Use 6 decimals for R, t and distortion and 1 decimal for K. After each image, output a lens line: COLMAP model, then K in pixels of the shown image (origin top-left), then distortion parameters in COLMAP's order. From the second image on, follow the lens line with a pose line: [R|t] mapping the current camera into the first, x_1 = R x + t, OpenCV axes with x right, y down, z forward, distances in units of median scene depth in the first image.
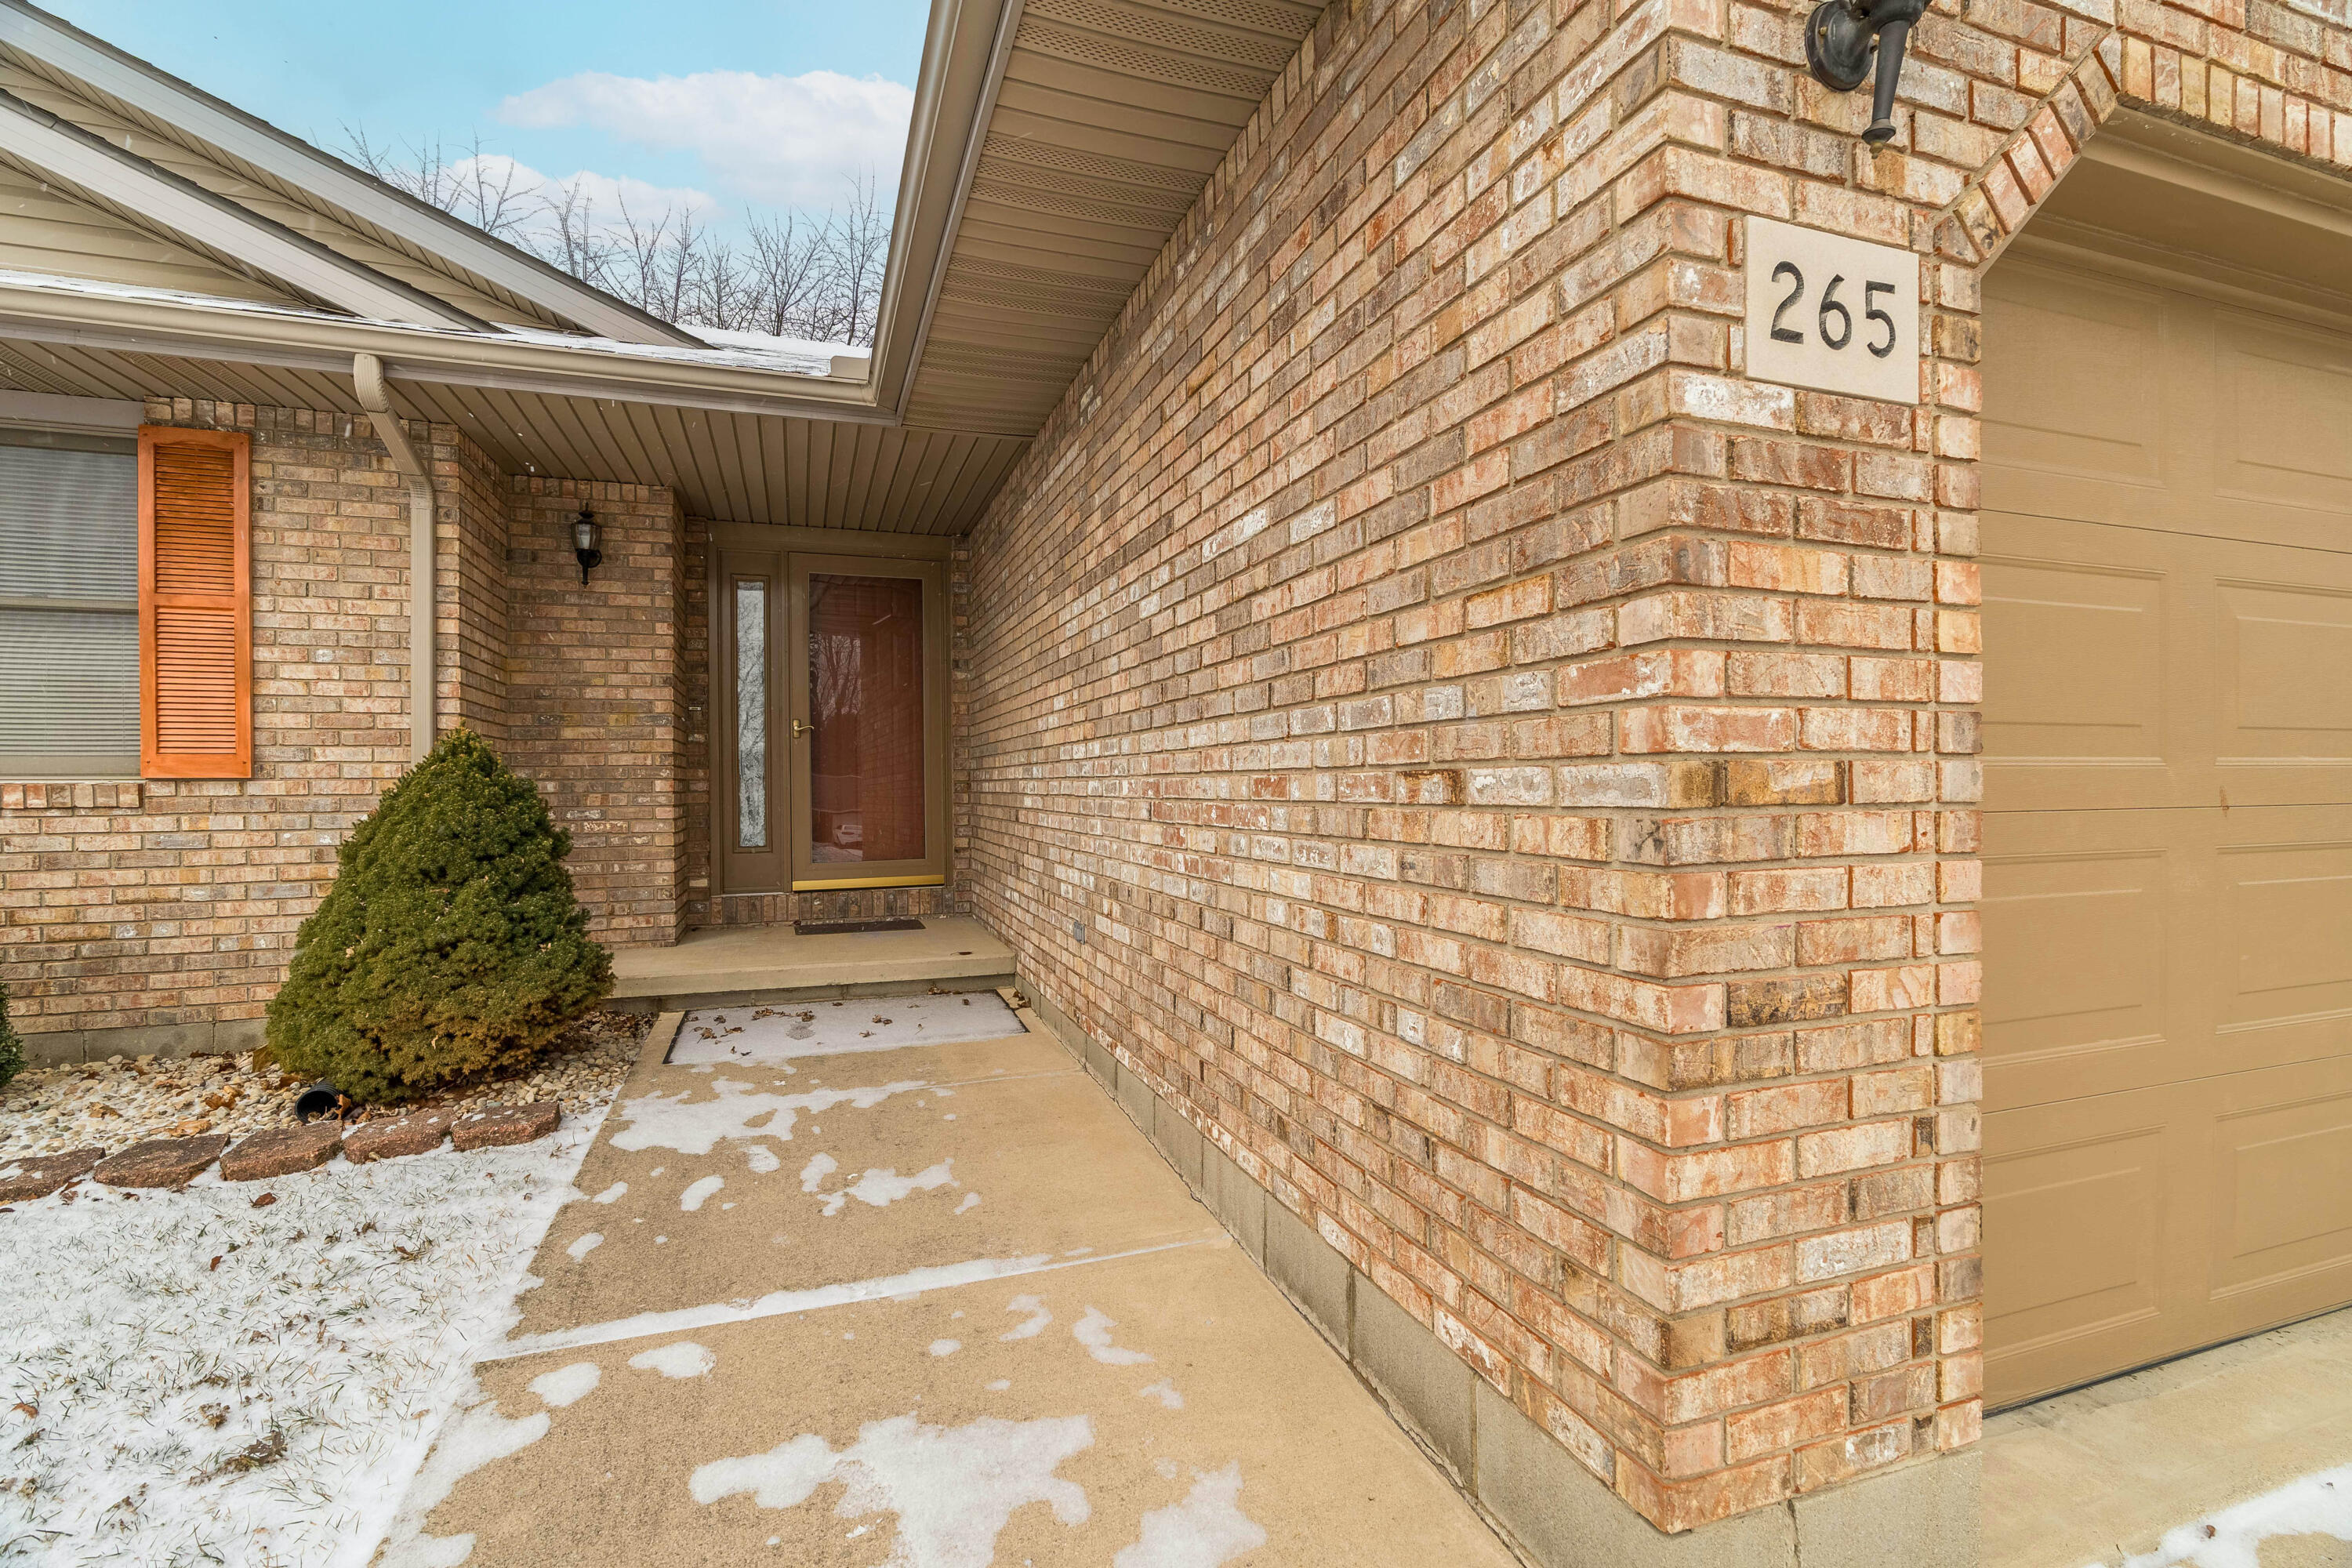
lens RADIAL K [[1061.7, 0, 1176.0], [0, 1061.7, 784.0], [0, 0, 1]] dist [-0.000843, -0.000023]
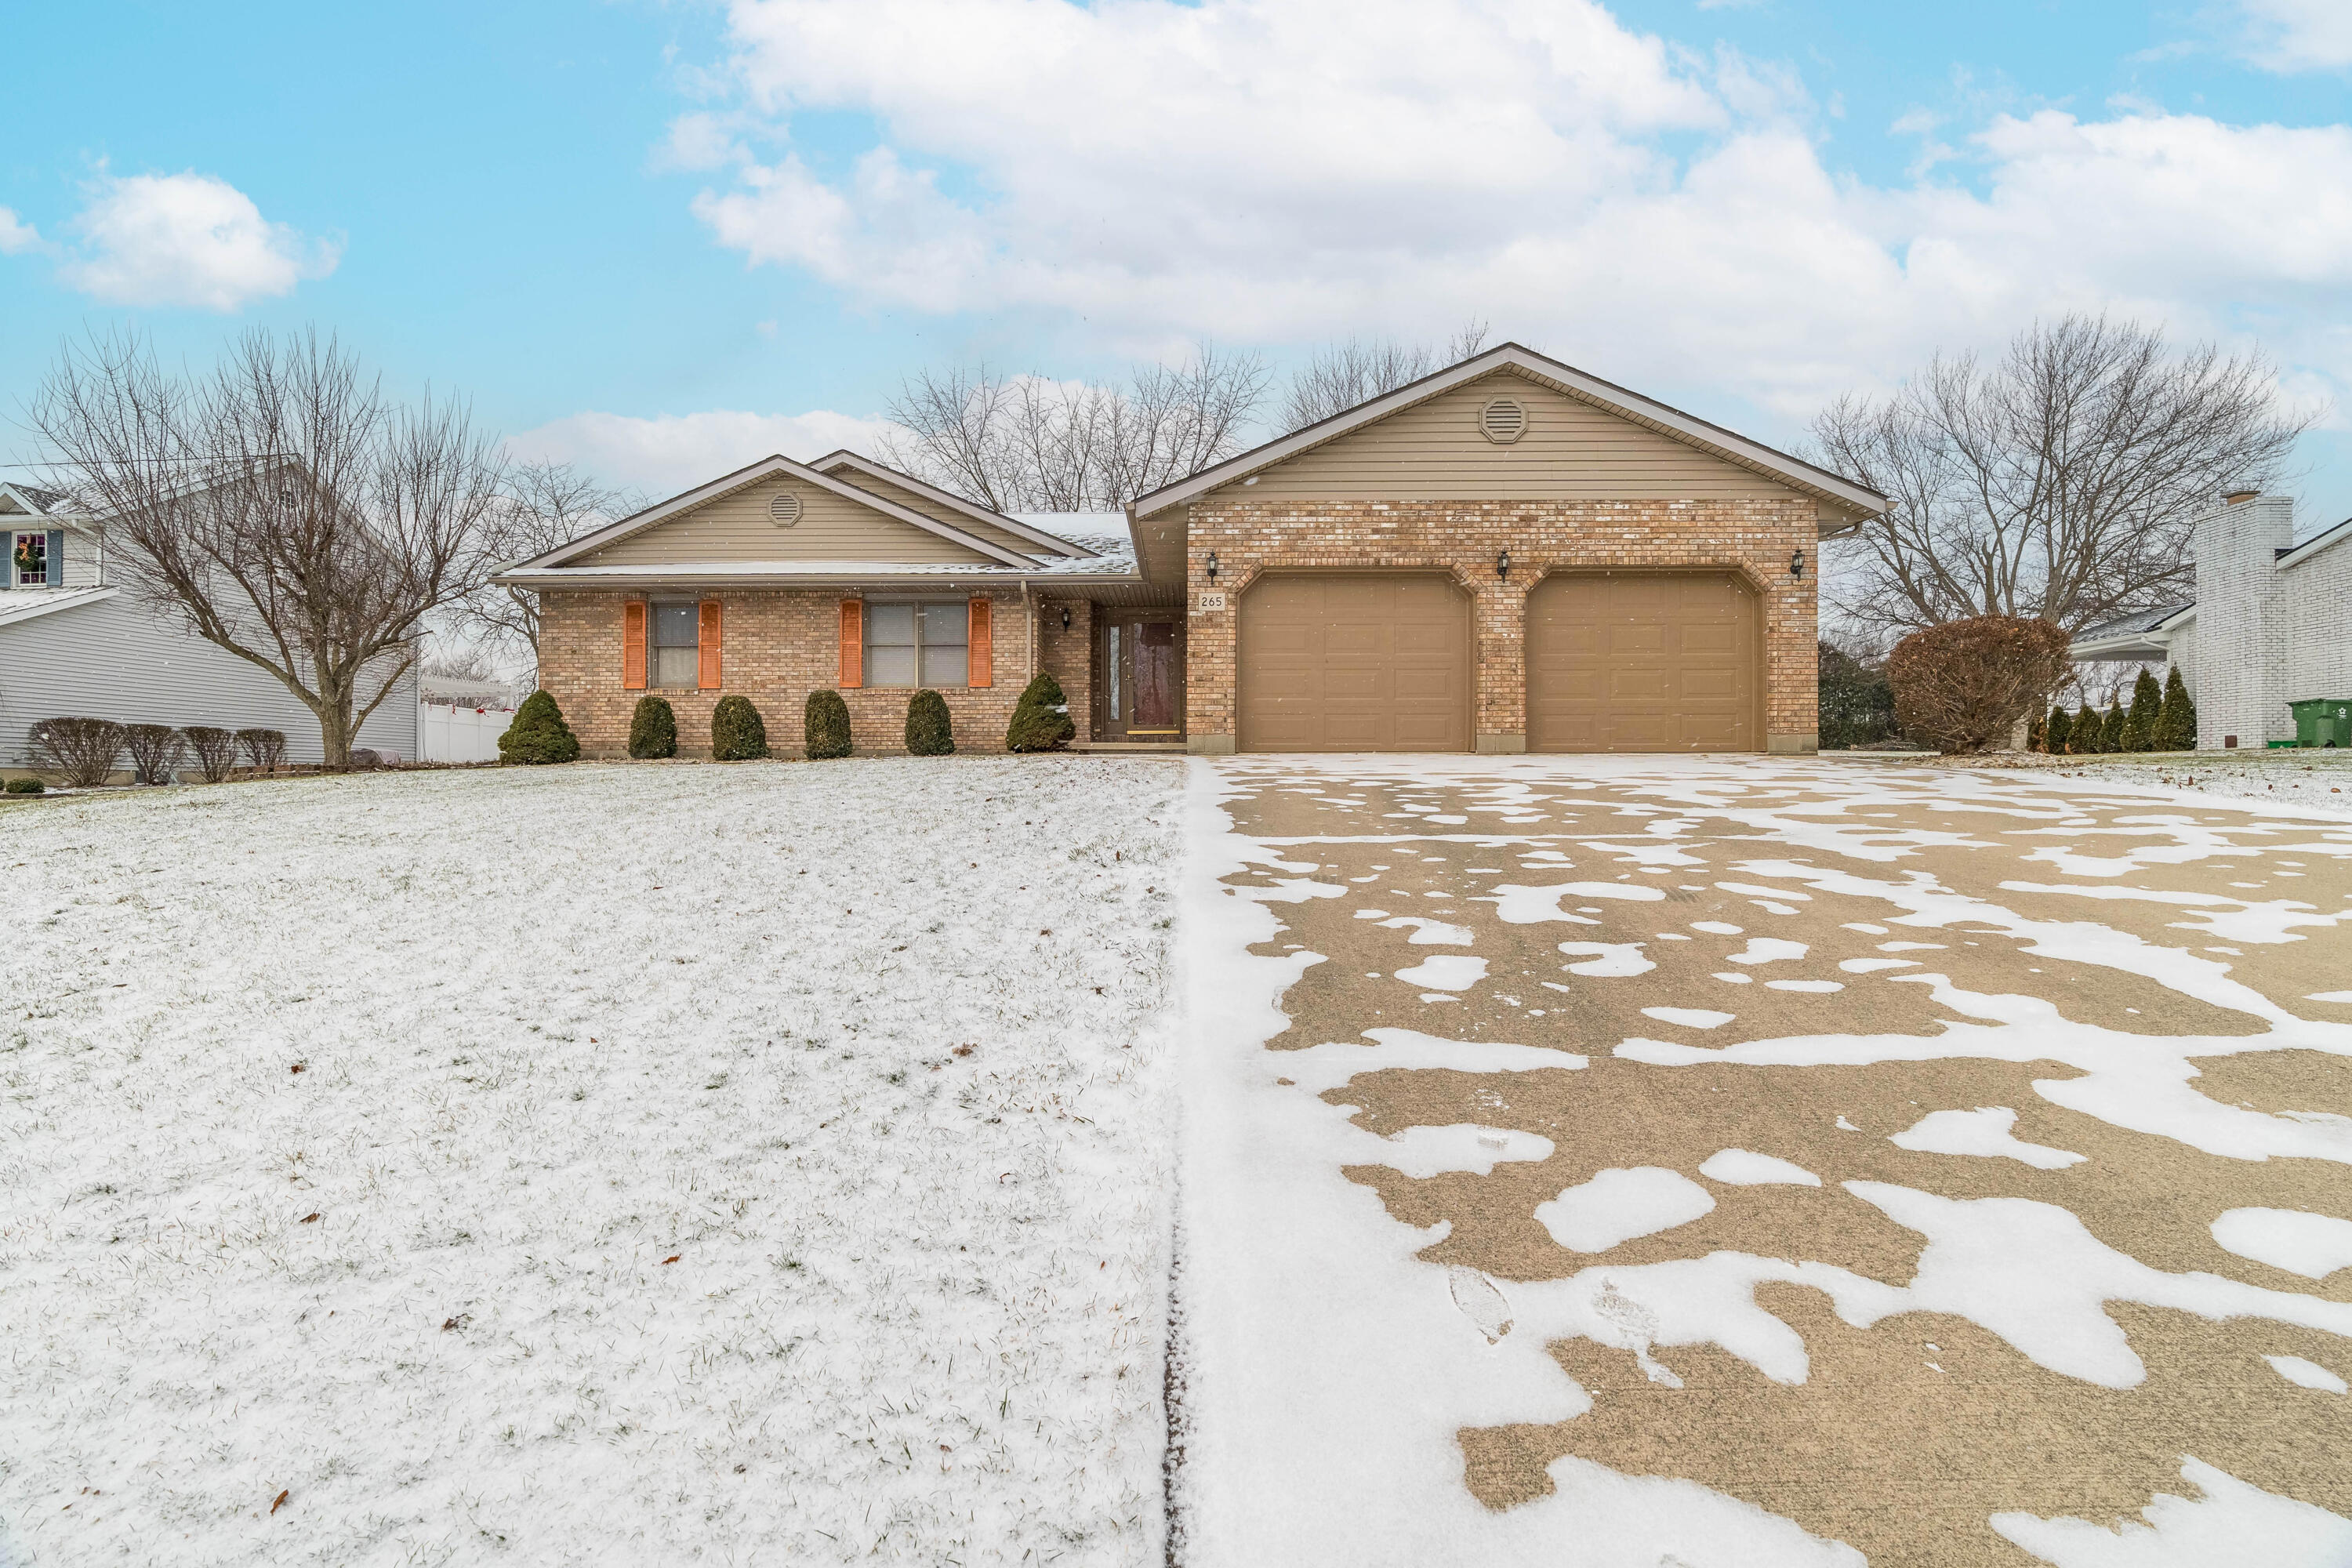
lens RADIAL K [[1061.7, 0, 1176.0], [0, 1061.7, 784.0], [0, 0, 1]] dist [-0.000843, -0.000023]
pose [[0.937883, 0.003145, -0.346937, 1.129042], [-0.004820, 0.999981, -0.003964, 0.367755], [0.346918, 0.005390, 0.937880, -2.446469]]
